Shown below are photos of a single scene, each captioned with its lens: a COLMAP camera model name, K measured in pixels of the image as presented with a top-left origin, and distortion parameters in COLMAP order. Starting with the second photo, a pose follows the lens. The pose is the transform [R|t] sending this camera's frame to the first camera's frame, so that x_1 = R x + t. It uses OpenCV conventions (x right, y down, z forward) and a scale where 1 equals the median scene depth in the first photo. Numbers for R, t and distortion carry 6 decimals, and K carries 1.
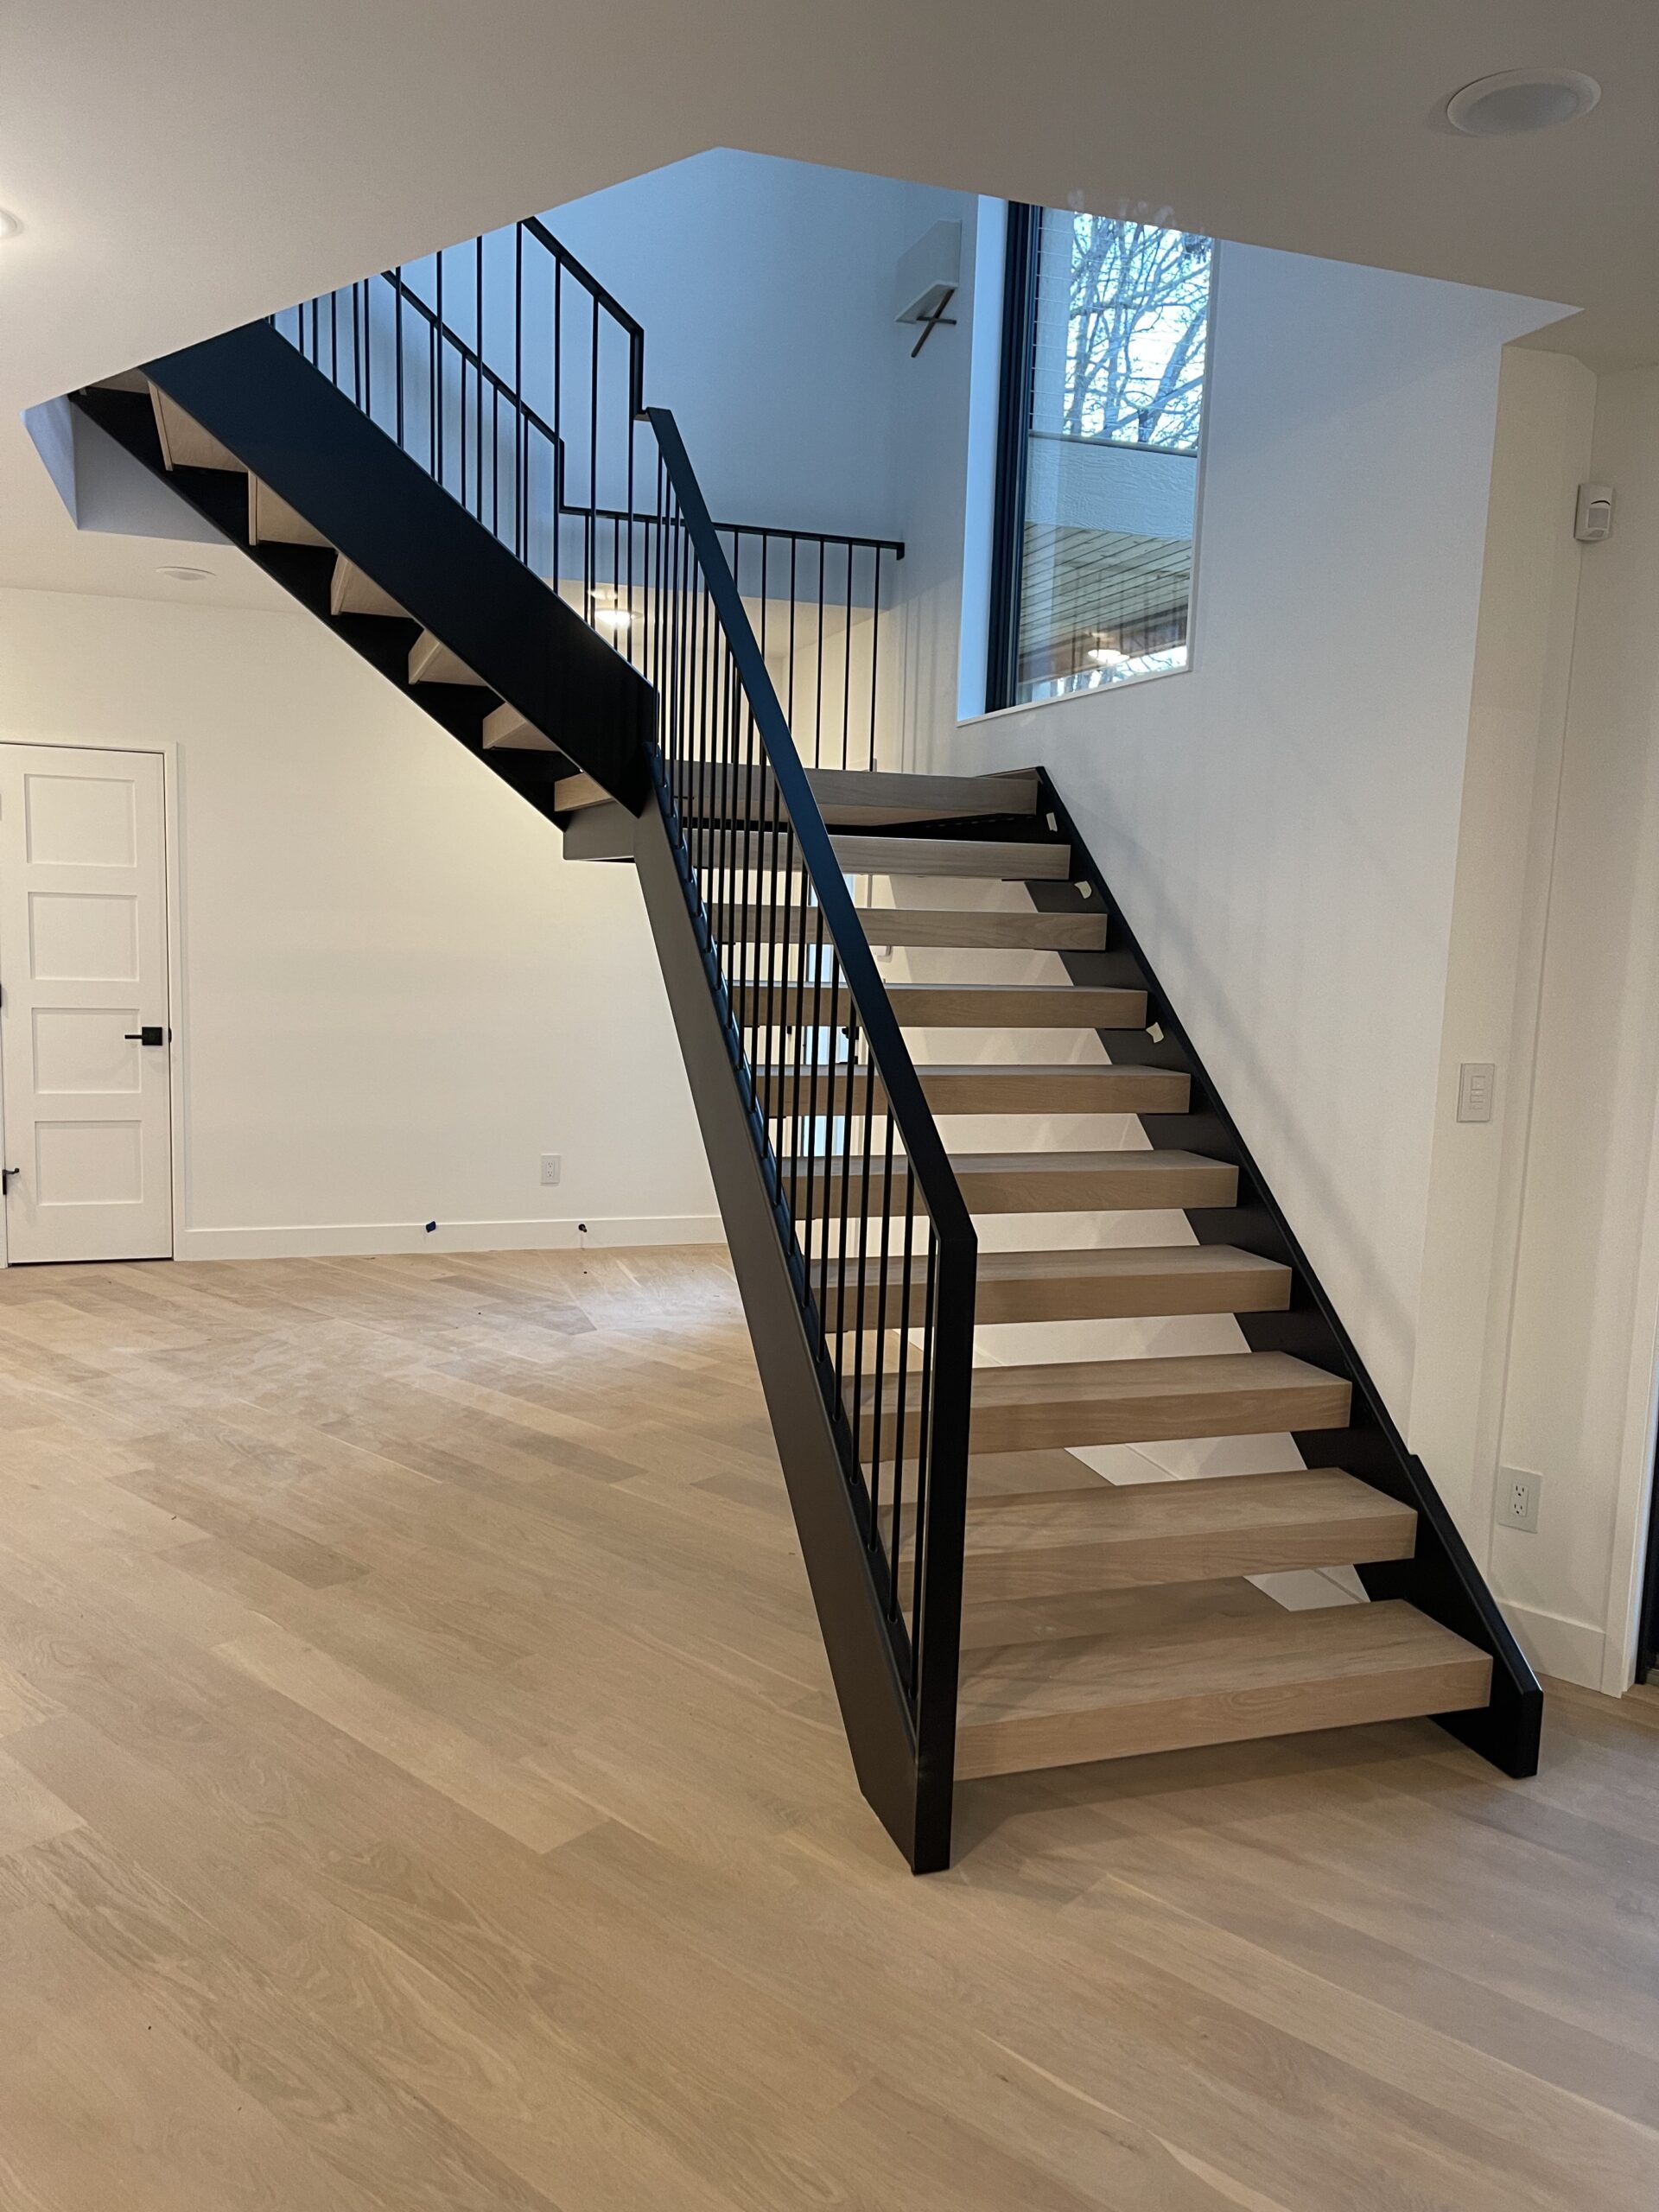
lens RADIAL K [[1676.6, 0, 820.0], [0, 1676.6, 1123.4], [0, 0, 1]] dist [0.057705, -0.081530]
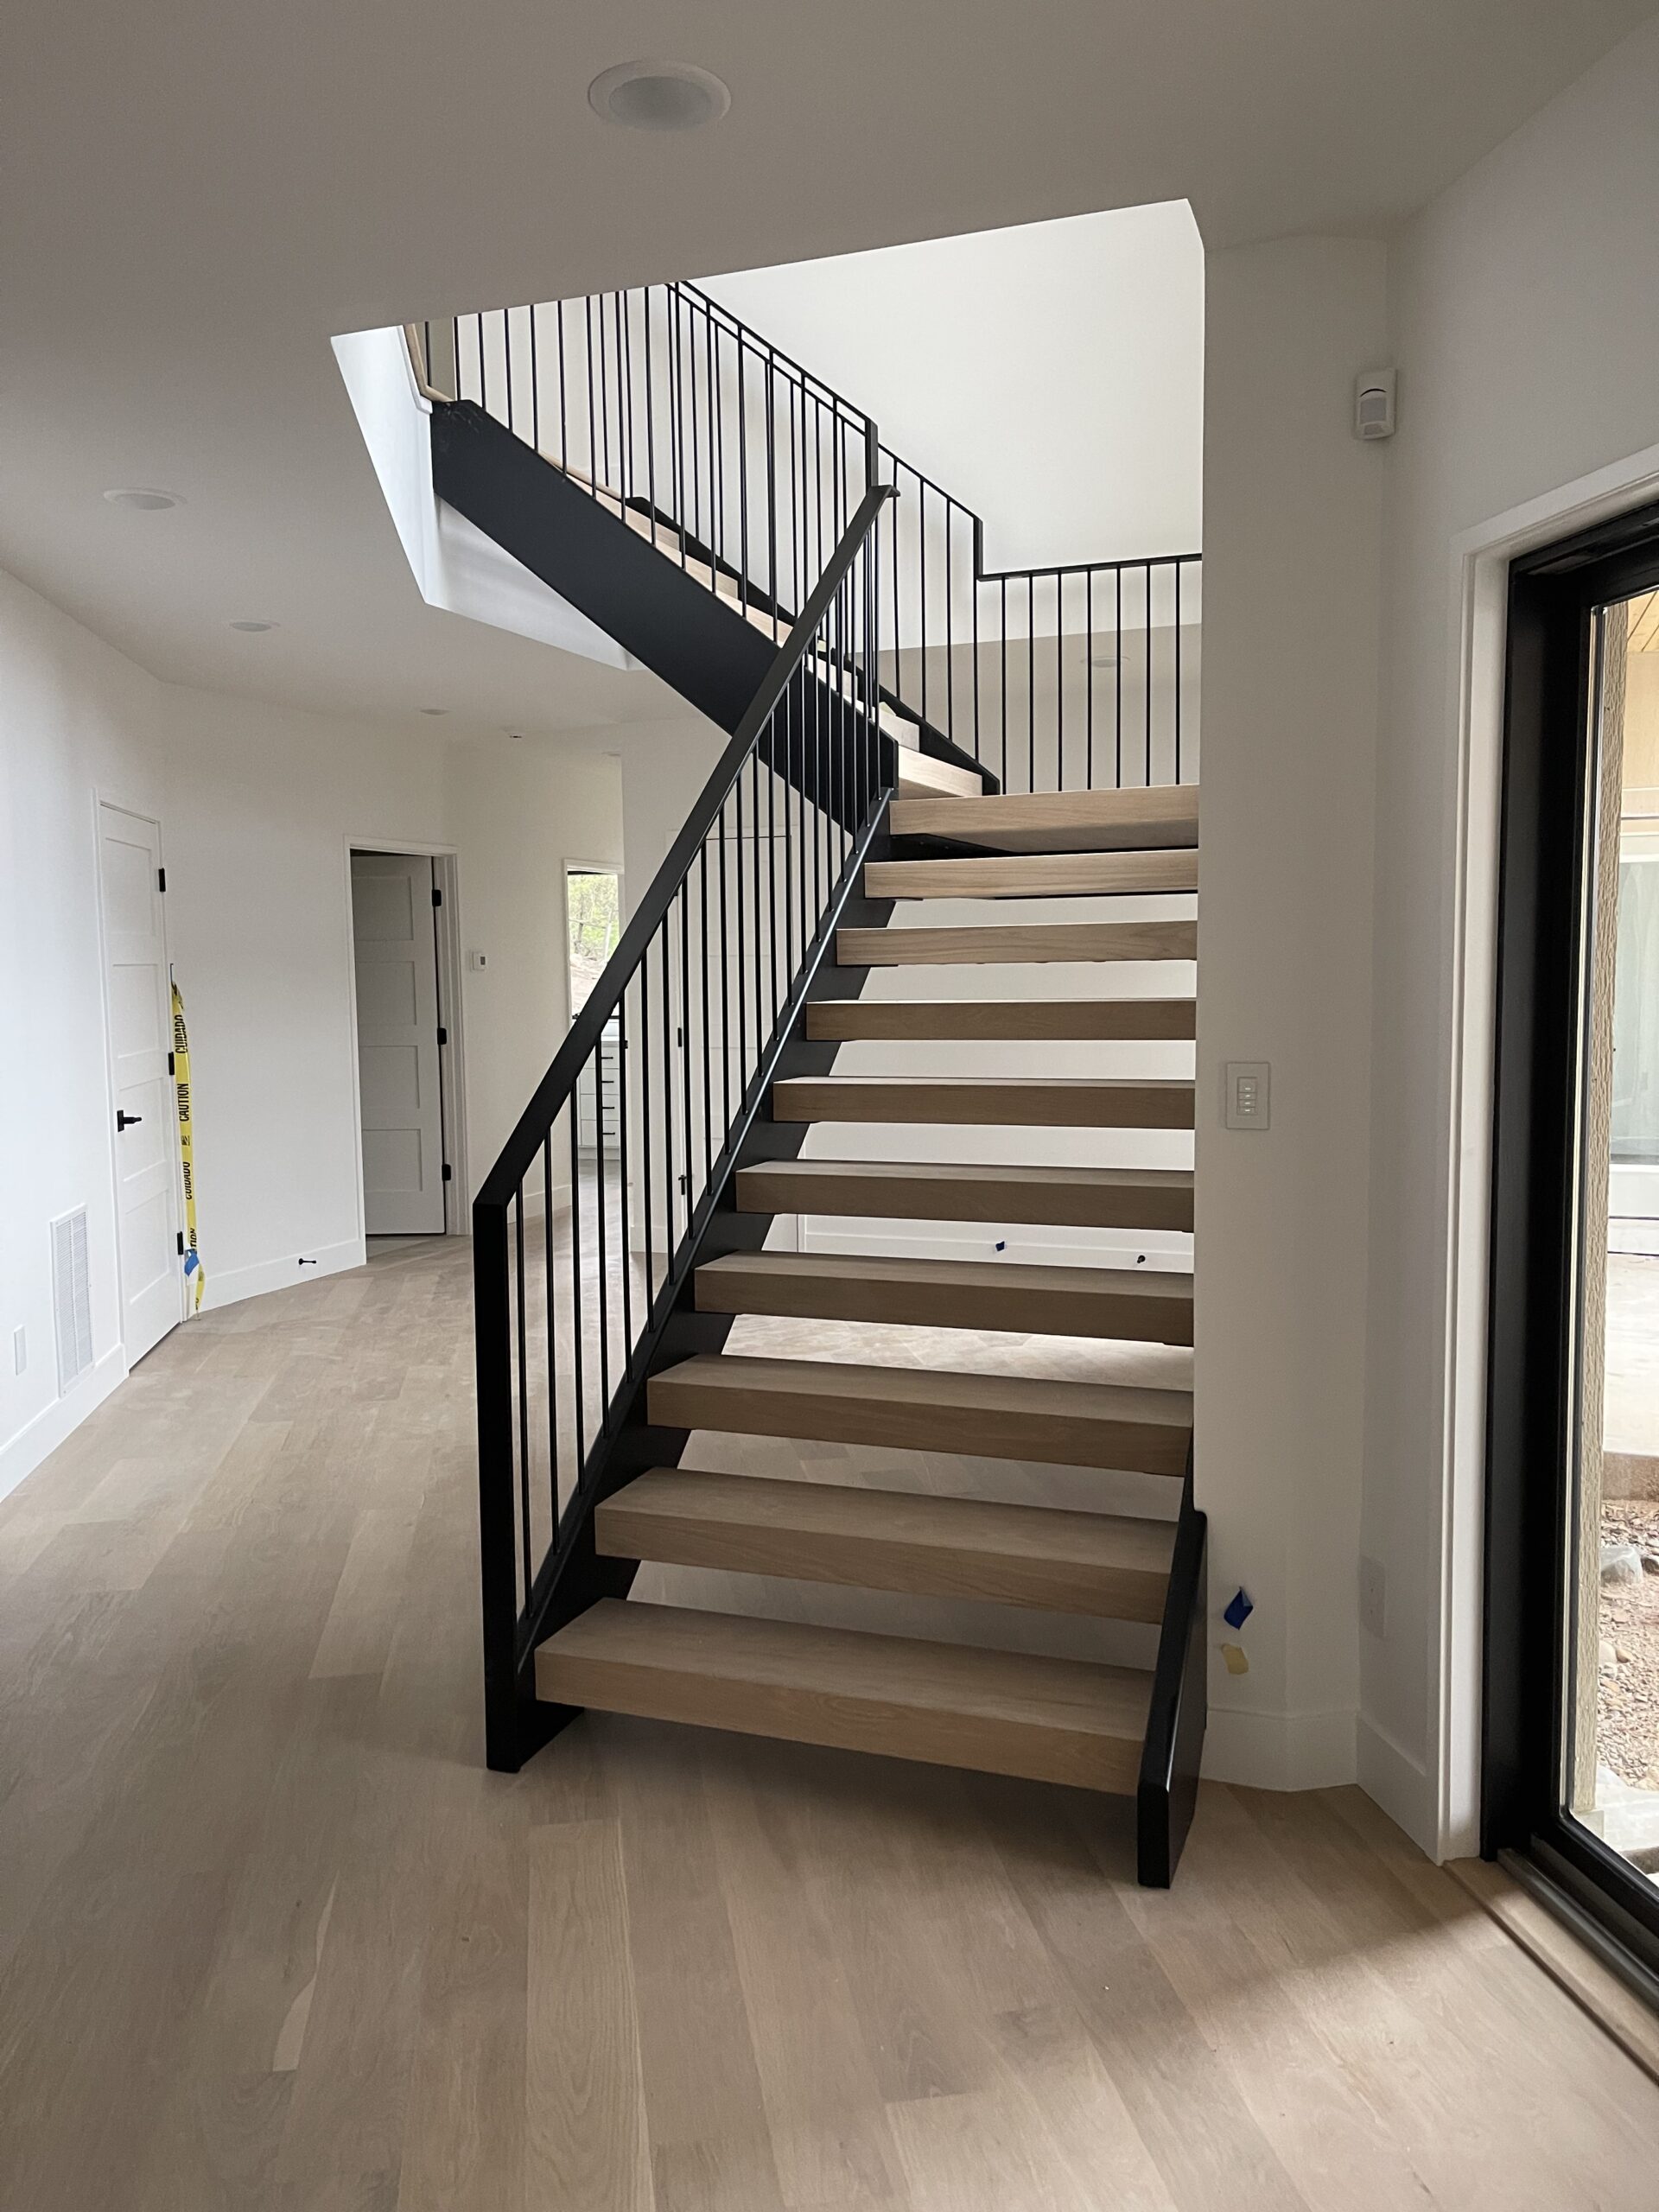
lens RADIAL K [[1676.6, 0, 815.4], [0, 1676.6, 1086.8], [0, 0, 1]] dist [0.057705, -0.081530]
pose [[0.779061, 0.007841, -0.626899, 0.668310], [-0.044070, 0.998133, -0.042283, 0.020076], [0.625398, 0.060569, 0.777952, 0.165780]]
